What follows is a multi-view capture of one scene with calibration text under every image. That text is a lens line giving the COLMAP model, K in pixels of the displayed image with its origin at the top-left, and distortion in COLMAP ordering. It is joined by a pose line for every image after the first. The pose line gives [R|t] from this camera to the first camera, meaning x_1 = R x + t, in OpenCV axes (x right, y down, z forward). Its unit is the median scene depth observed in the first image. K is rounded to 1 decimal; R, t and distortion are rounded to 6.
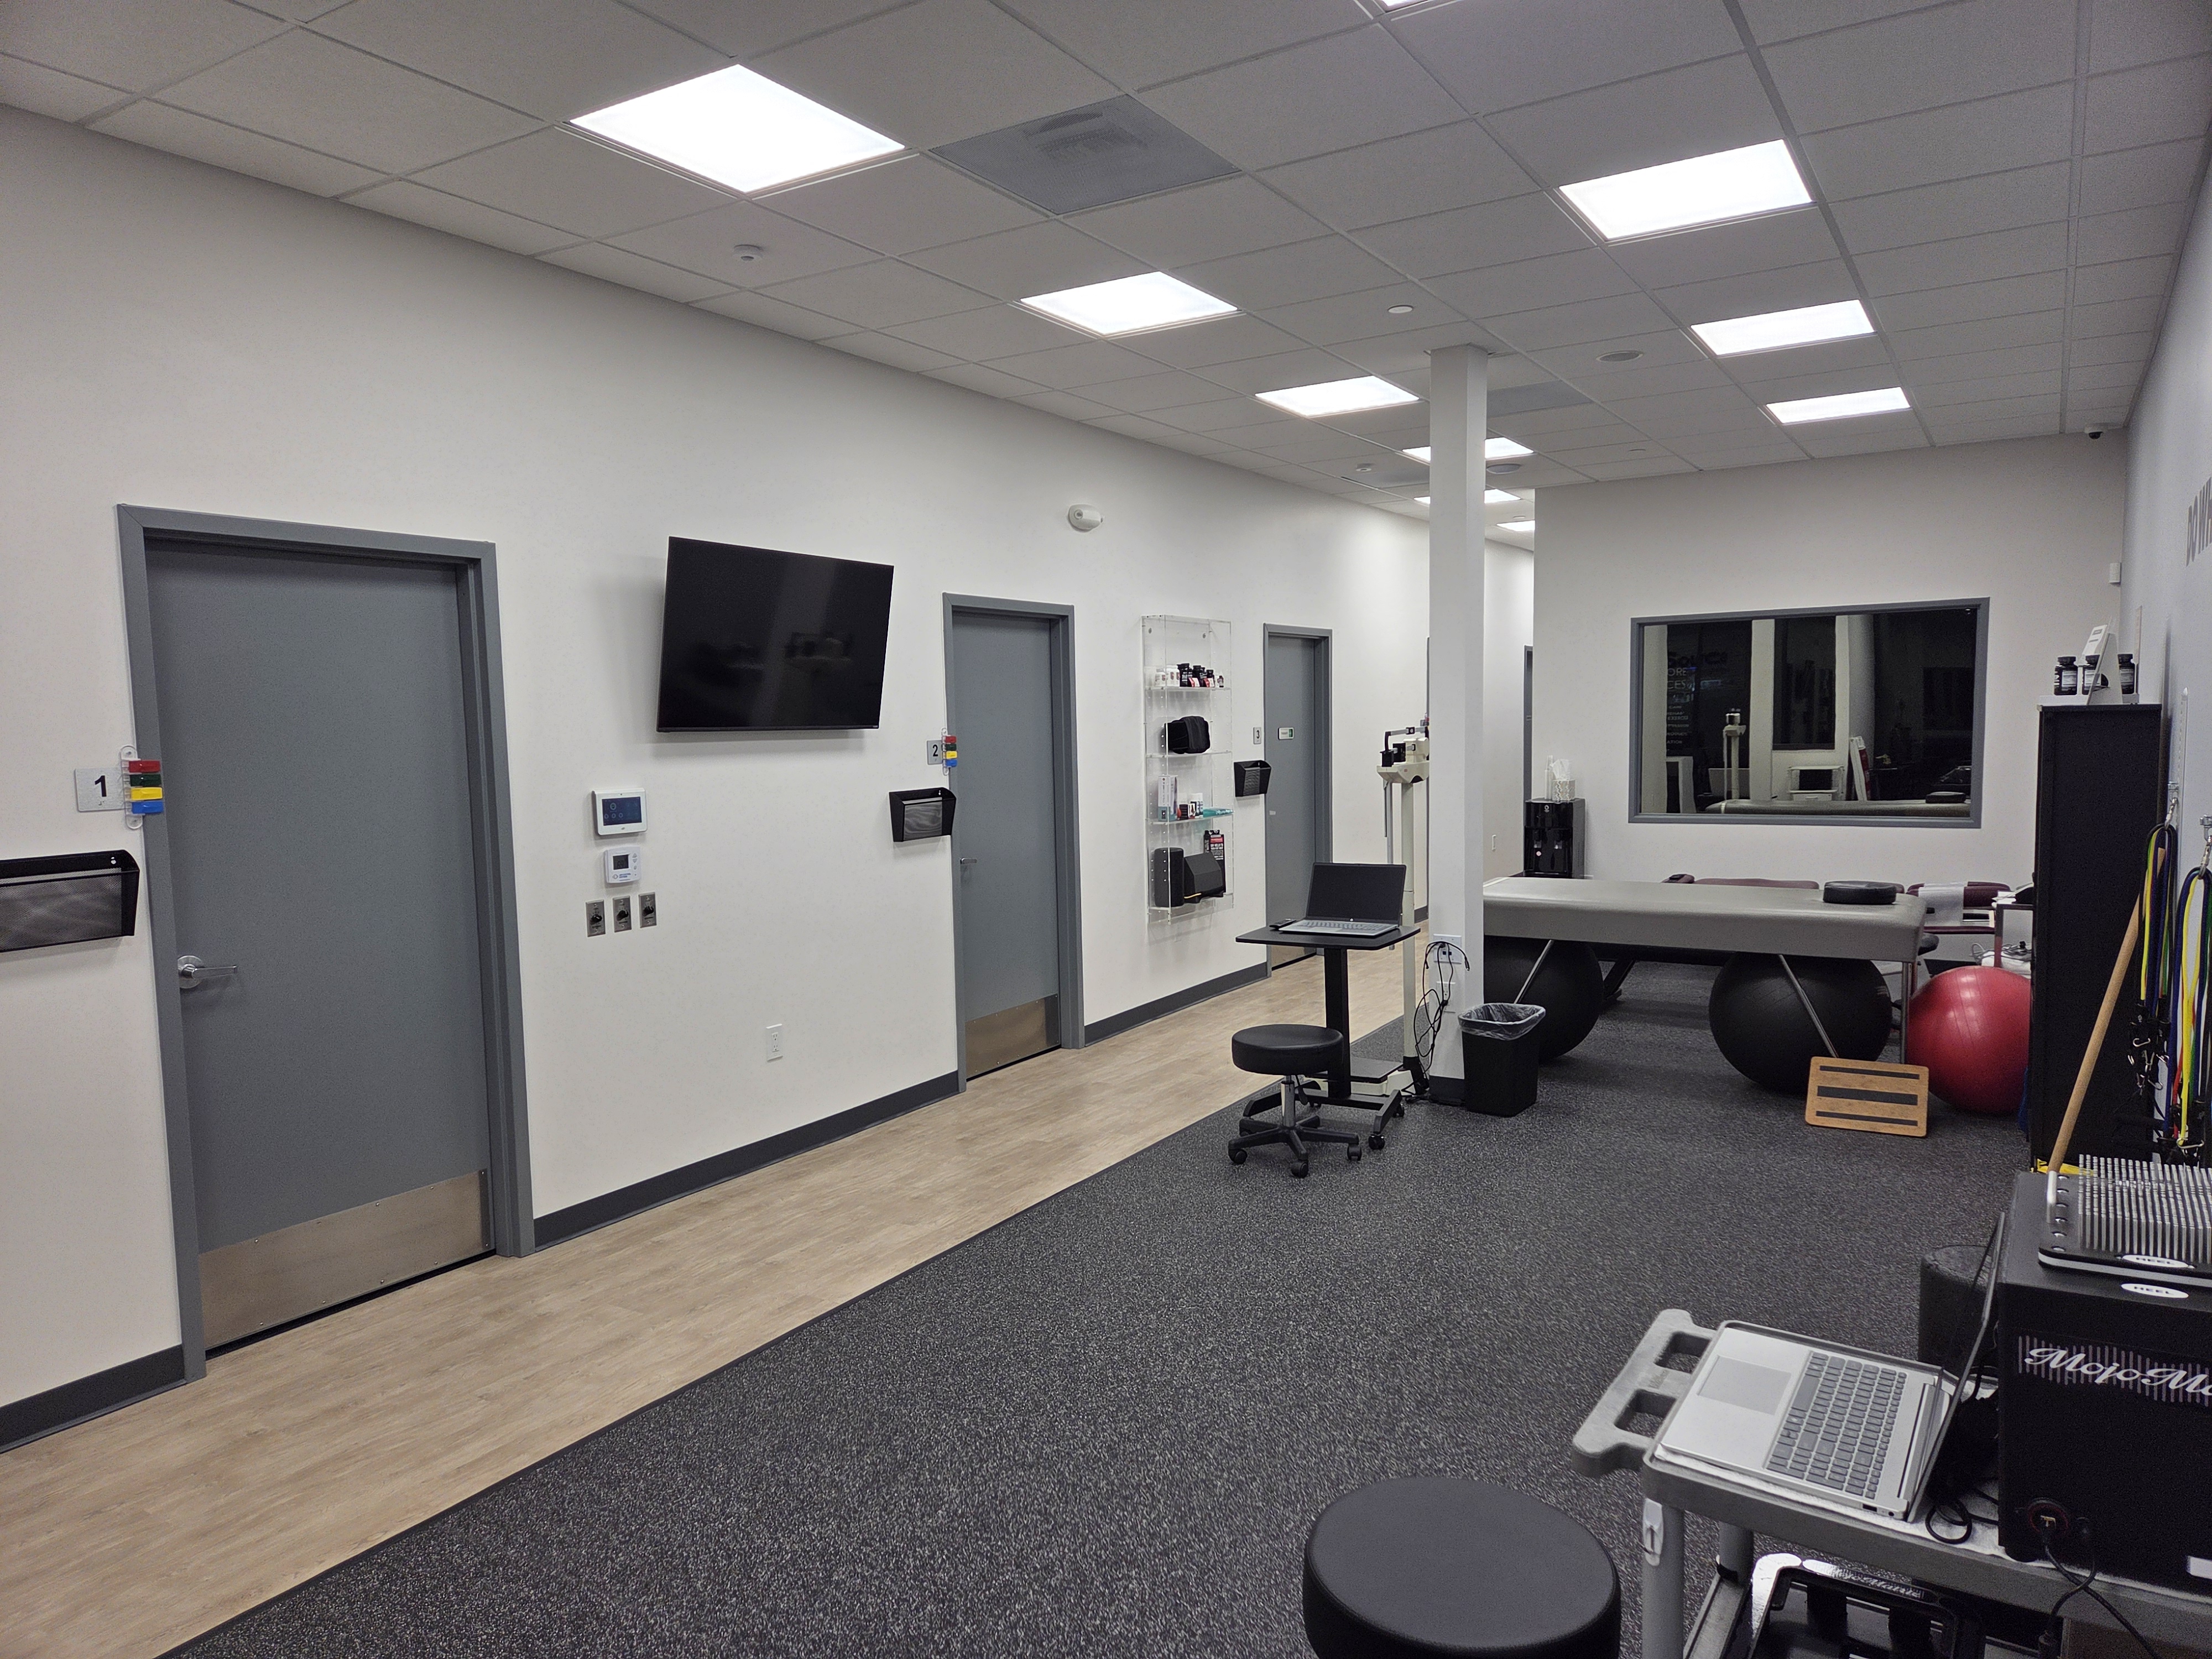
lens RADIAL K [[1472.8, 0, 1107.2], [0, 1472.8, 838.2], [0, 0, 1]] dist [0.095410, -0.083247]
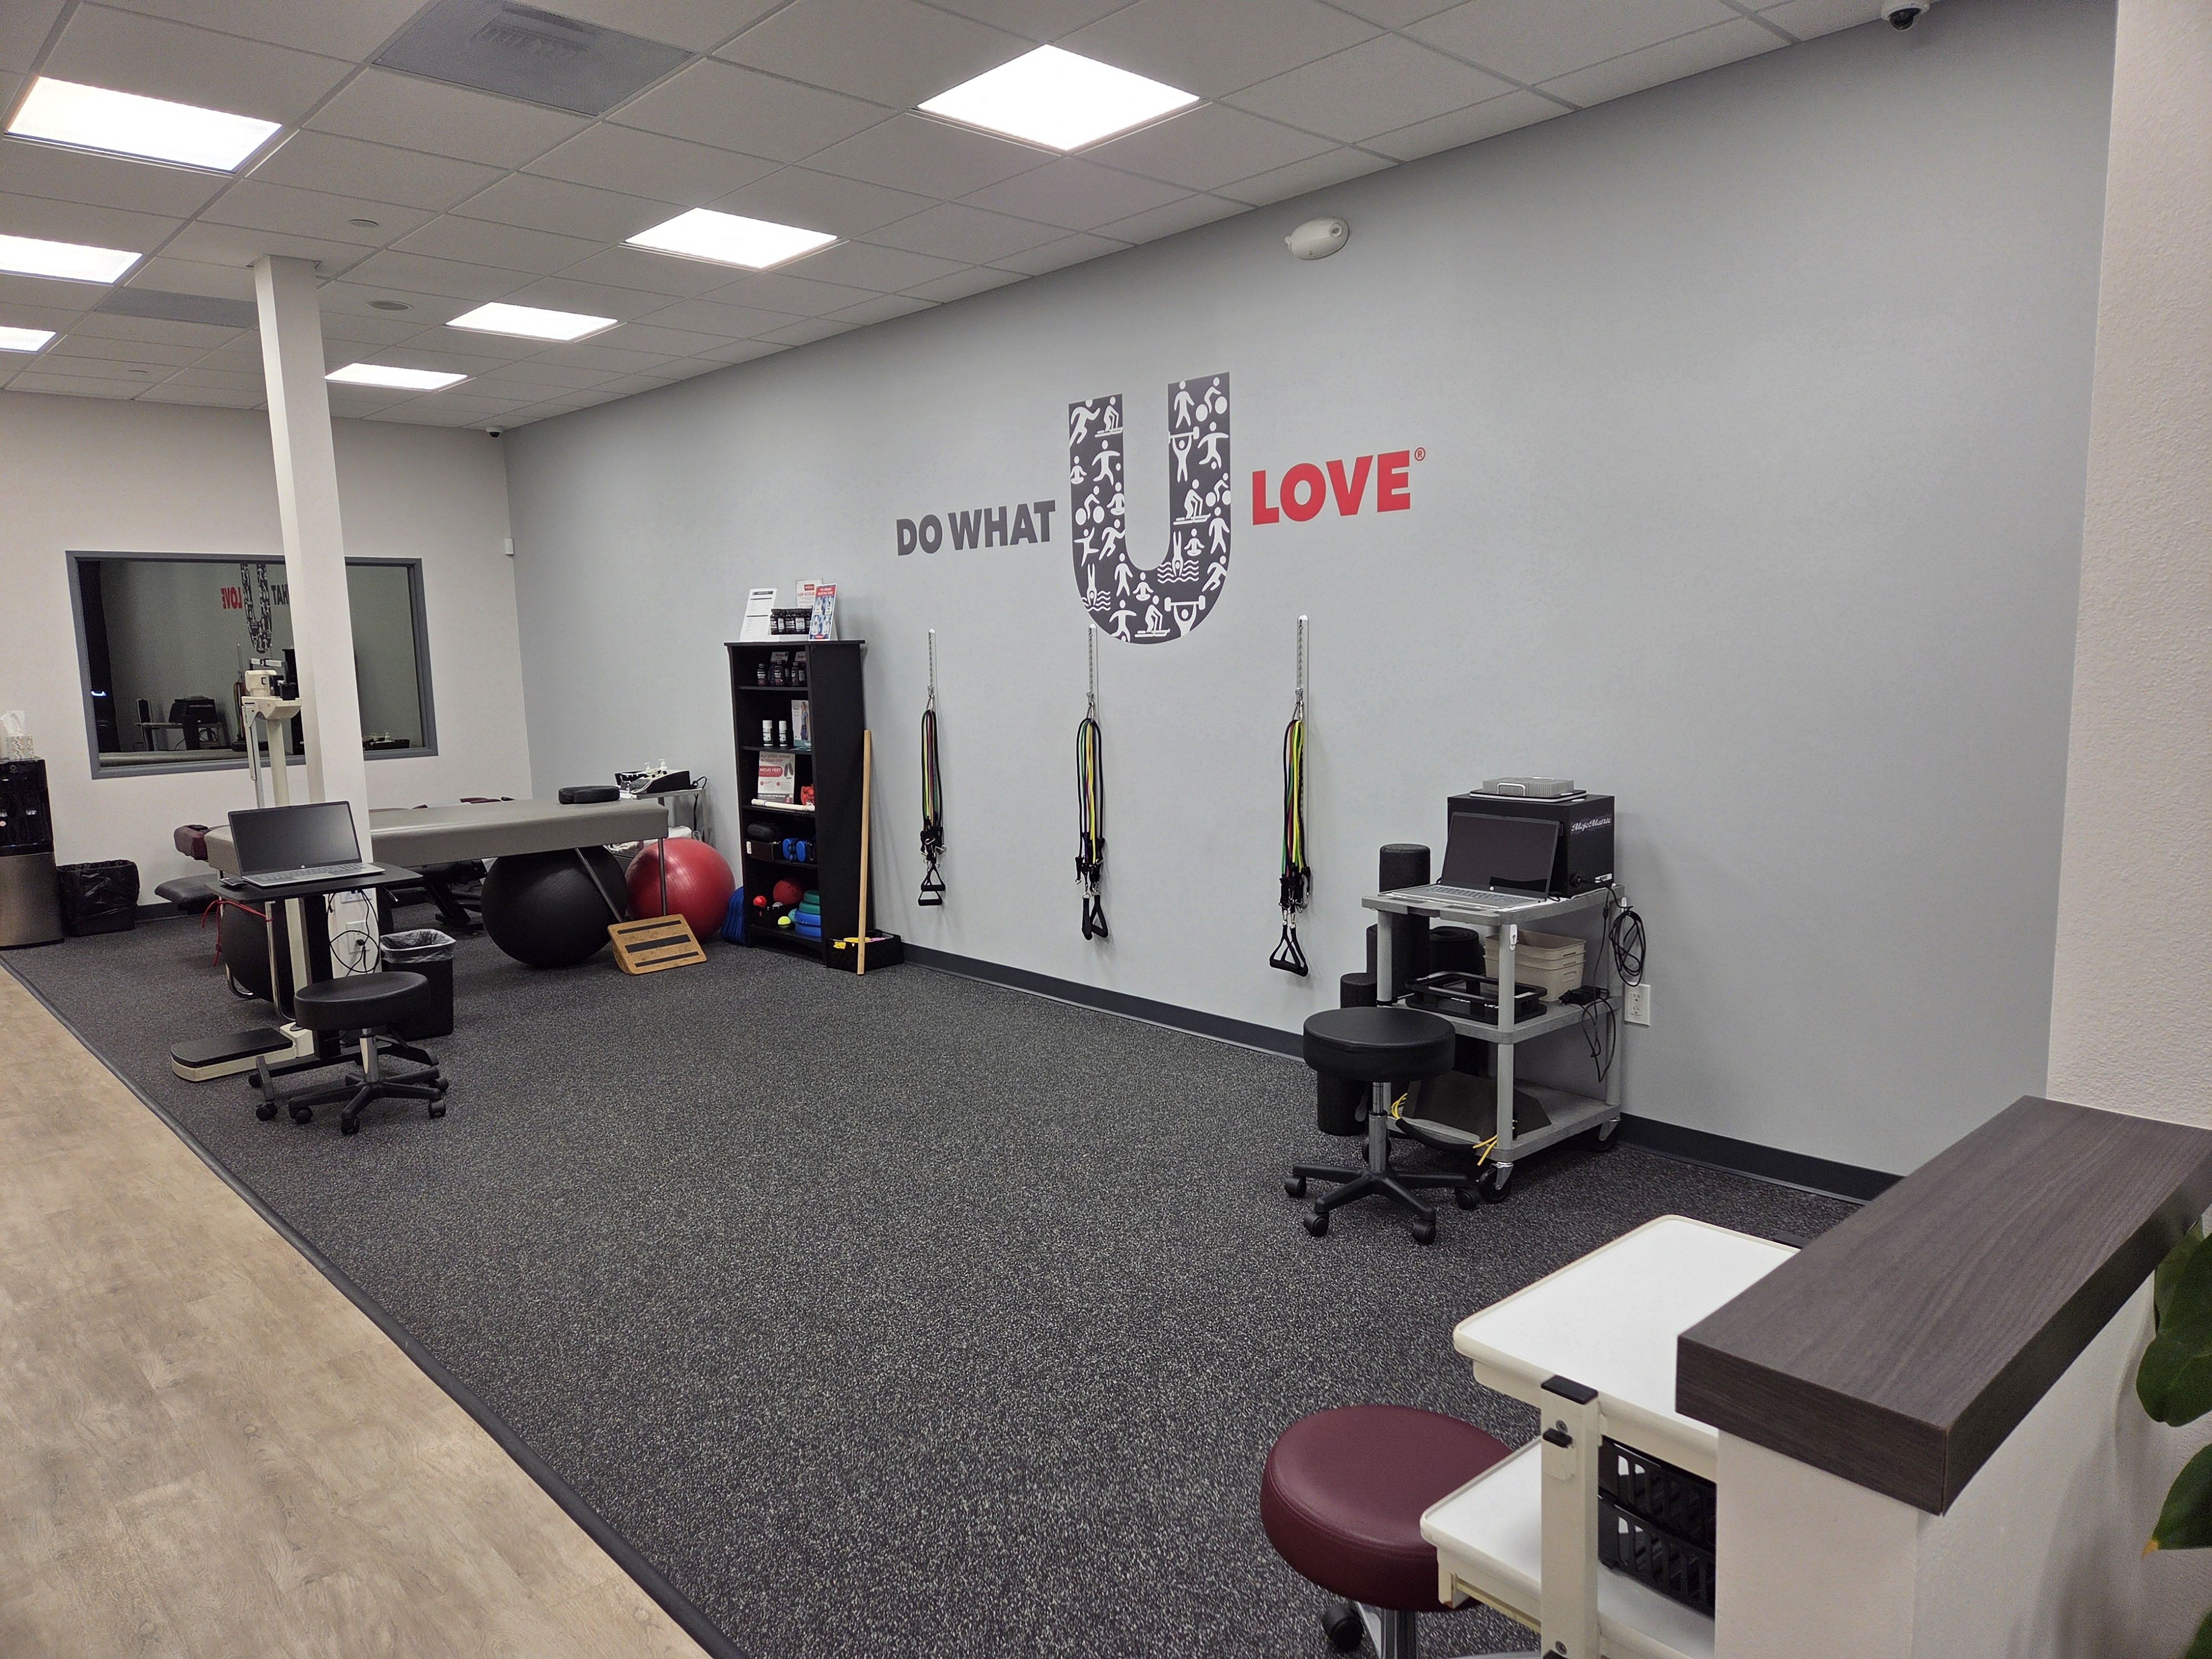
lens RADIAL K [[1472.8, 0, 1107.2], [0, 1472.8, 838.2], [0, 0, 1]] dist [0.095410, -0.083247]
pose [[0.257145, -0.114990, 0.959507, -0.695006], [0.098726, 0.990826, 0.092285, 0.001125], [-0.961317, 0.070998, 0.266138, 0.315214]]
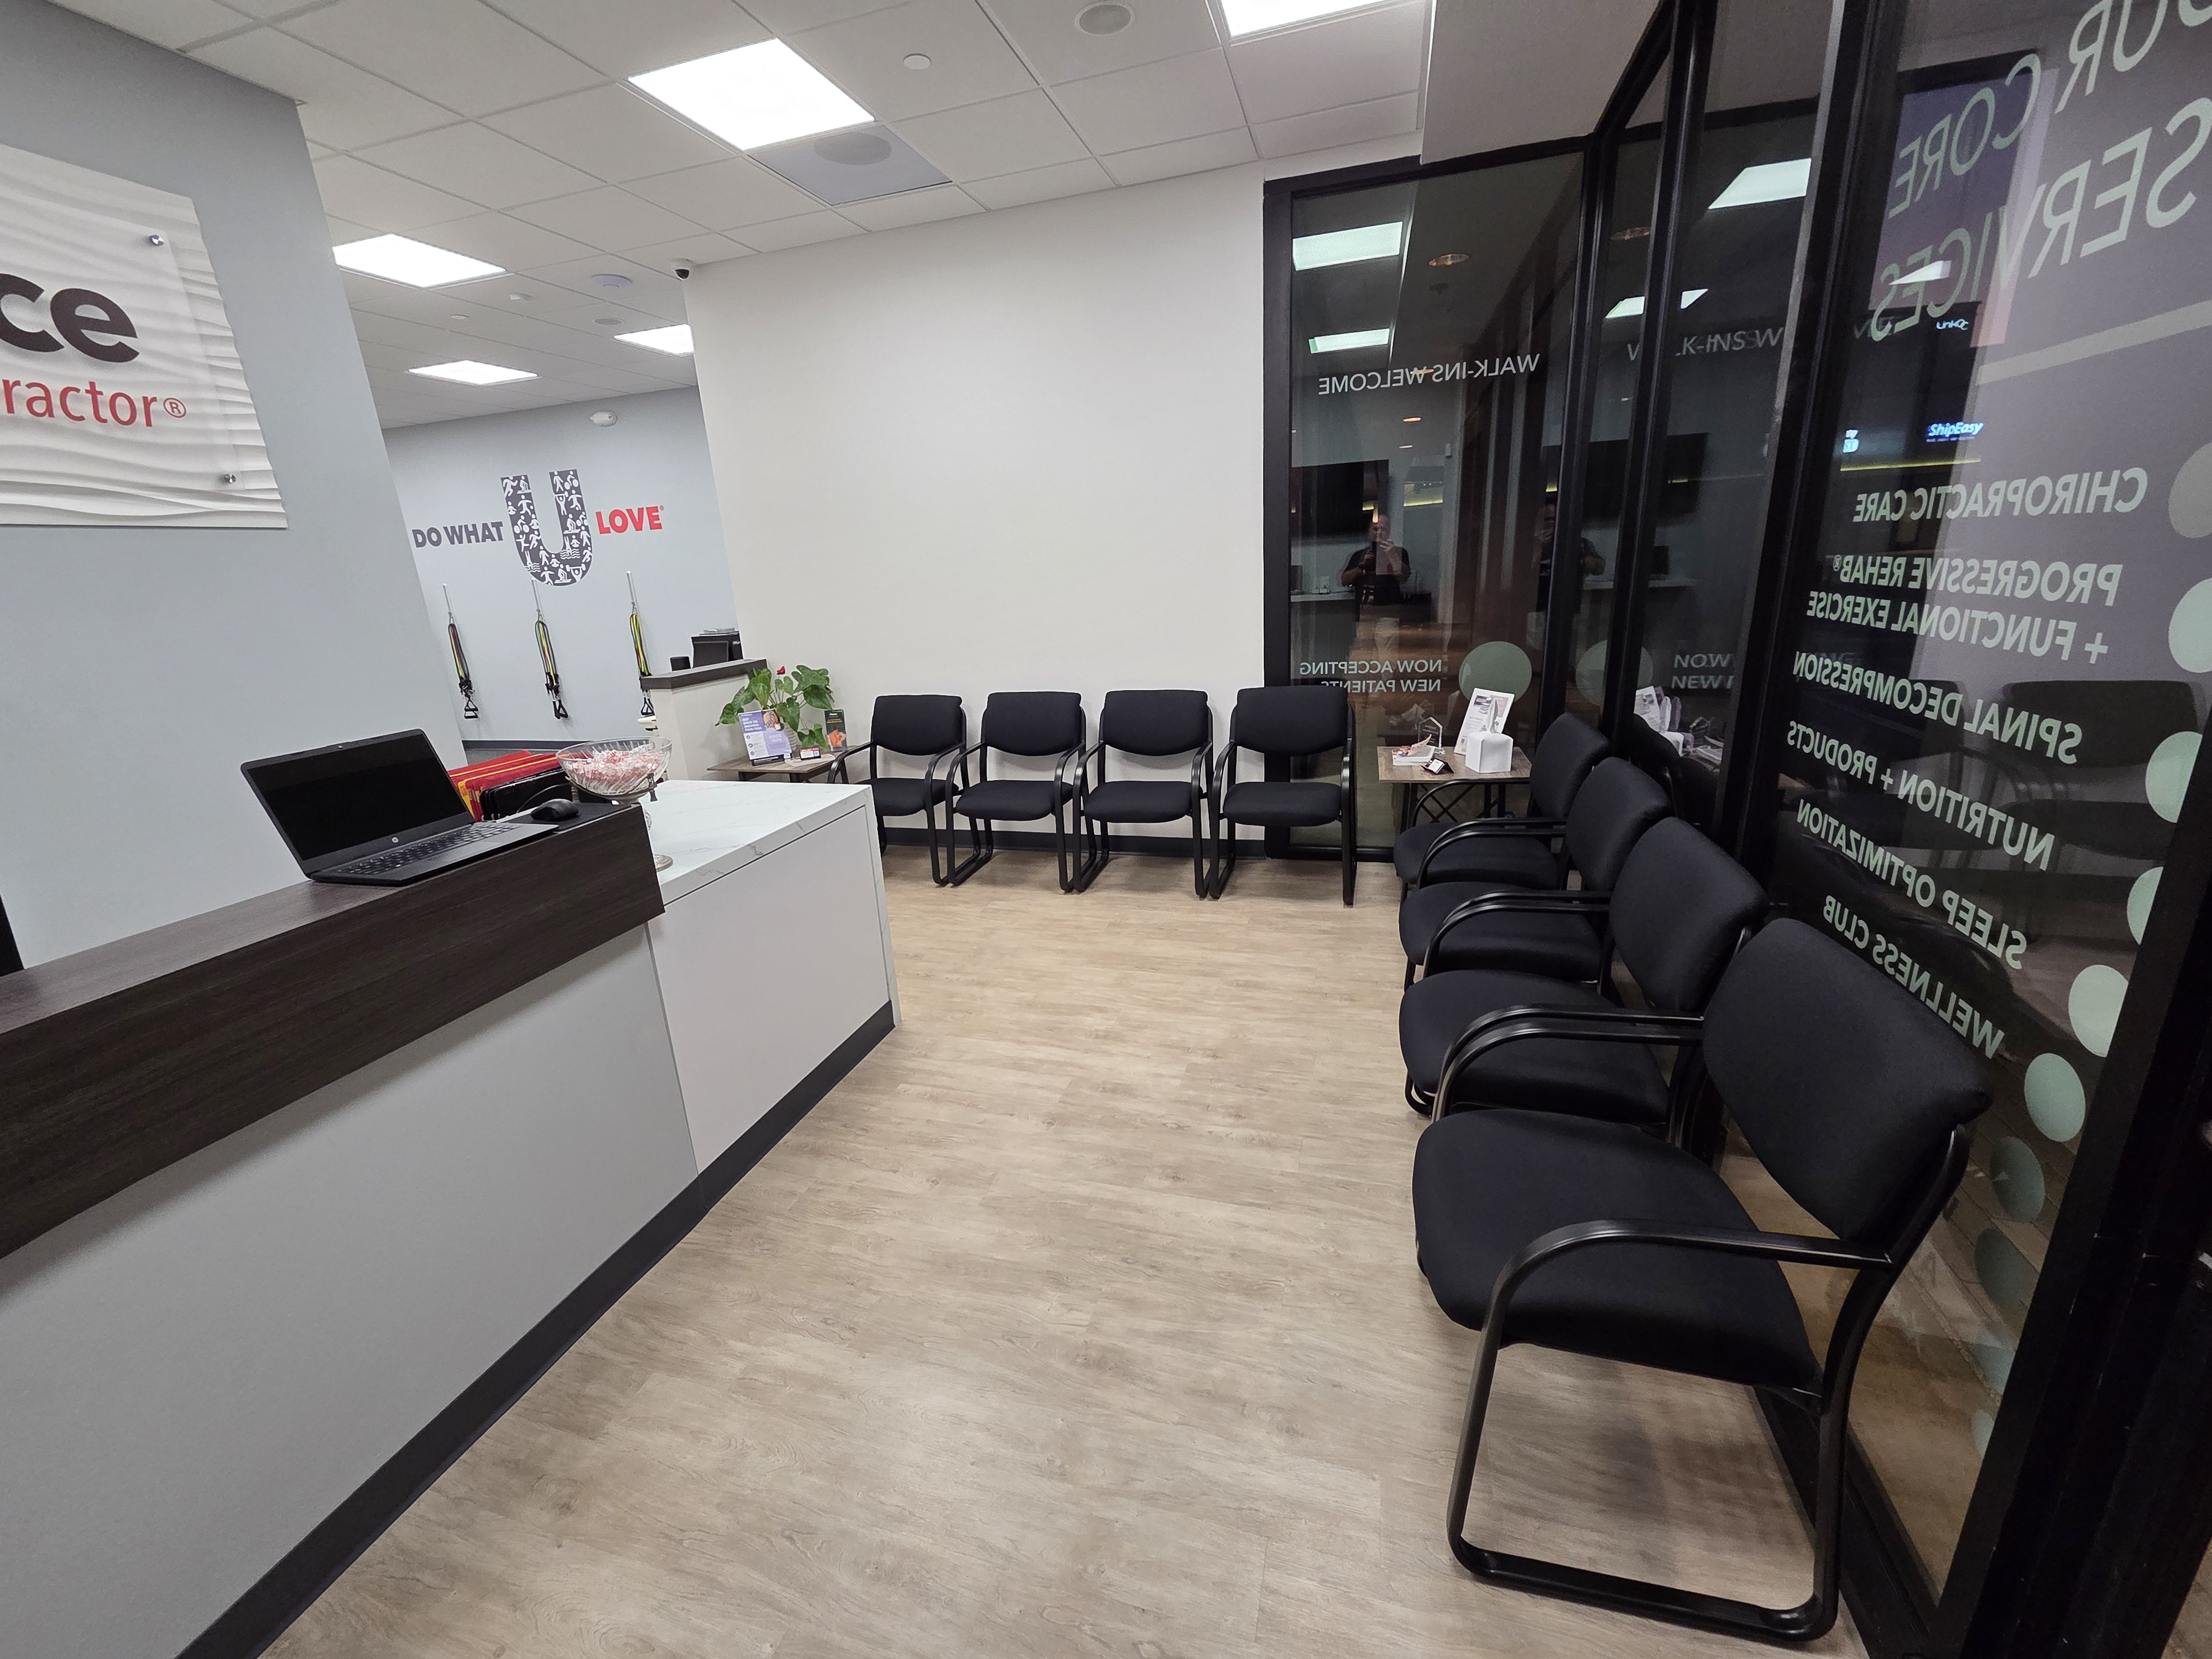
lens RADIAL K [[895.0, 0, 1094.3], [0, 895.0, 829.4], [0, 0, 1]] dist [-0.001173, 0.000288]
pose [[-0.259296, -0.243680, 0.934551, -1.435952], [0.141419, 0.947637, 0.286330, 0.050609], [-0.955388, 0.206408, -0.211258, 0.092408]]
